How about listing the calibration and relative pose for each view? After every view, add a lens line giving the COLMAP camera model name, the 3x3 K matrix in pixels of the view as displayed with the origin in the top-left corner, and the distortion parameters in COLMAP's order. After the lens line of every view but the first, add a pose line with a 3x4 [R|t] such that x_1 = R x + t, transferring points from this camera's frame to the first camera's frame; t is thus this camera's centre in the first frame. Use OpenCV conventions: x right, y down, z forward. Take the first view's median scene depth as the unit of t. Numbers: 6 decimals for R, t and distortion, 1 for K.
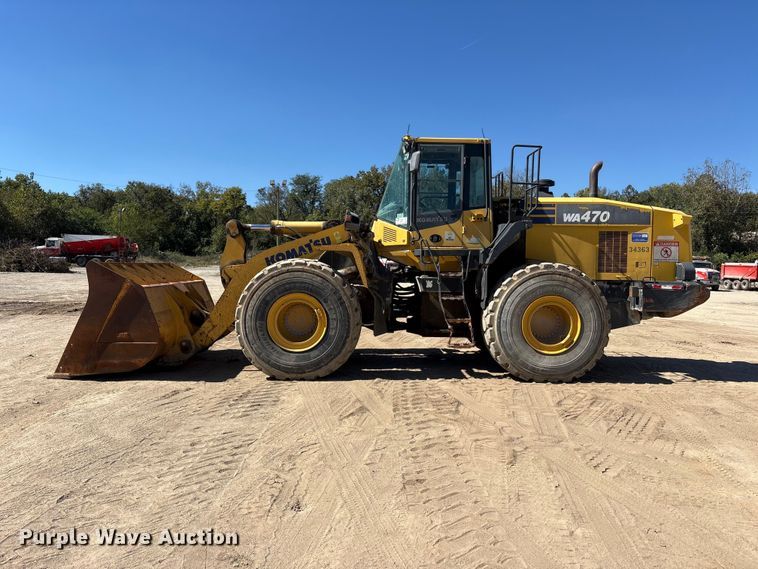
lens RADIAL K [[577.7, 0, 382.9], [0, 577.7, 282.8], [0, 0, 1]] dist [0.012315, -0.007396]
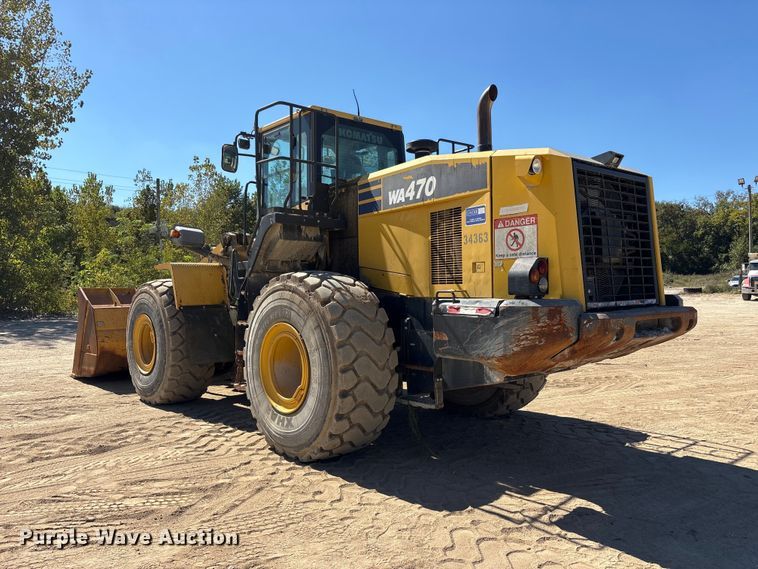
lens RADIAL K [[577.7, 0, 382.9], [0, 577.7, 282.8], [0, 0, 1]] dist [0.012315, -0.007396]
pose [[0.626617, -0.031572, -0.778687, 0.792863], [0.002061, 0.999243, -0.038855, 0.002442], [0.779324, 0.022743, 0.626208, 0.608852]]
